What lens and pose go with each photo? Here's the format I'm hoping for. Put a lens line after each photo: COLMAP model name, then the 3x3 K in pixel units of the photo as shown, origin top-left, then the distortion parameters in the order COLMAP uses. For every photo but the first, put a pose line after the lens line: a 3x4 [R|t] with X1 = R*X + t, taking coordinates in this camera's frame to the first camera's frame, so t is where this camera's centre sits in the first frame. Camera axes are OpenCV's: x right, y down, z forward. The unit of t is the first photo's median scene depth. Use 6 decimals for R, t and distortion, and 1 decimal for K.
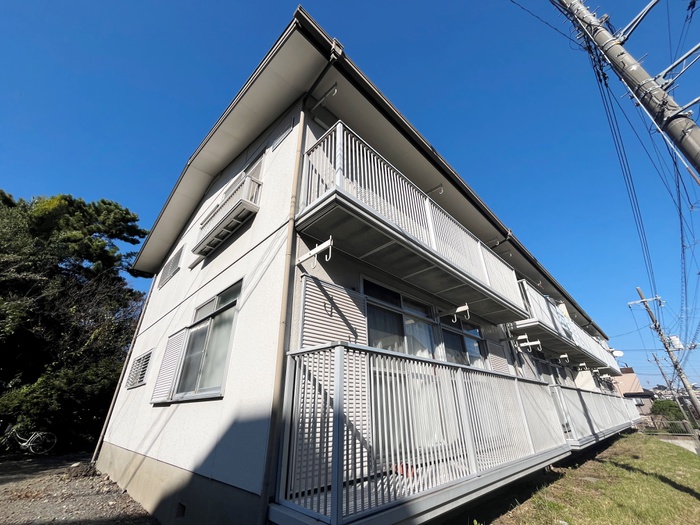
lens RADIAL K [[285.2, 0, 348.9], [0, 285.2, 263.5], [0, 0, 1]] dist [-0.003962, 0.000092]
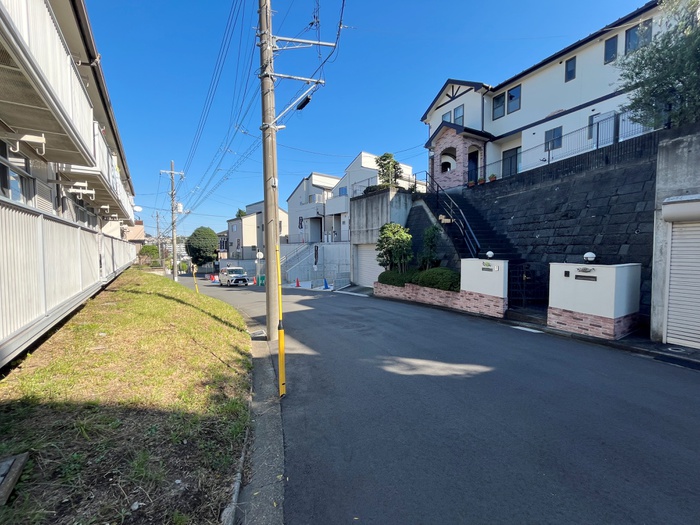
lens RADIAL K [[285.2, 0, 348.2], [0, 285.2, 263.1], [0, 0, 1]] dist [-0.003962, 0.000092]
pose [[0.164267, -0.046759, 0.985307, -0.142553], [-0.445490, 0.887688, 0.116397, -0.005180], [-0.880088, -0.458065, 0.124987, 0.006807]]
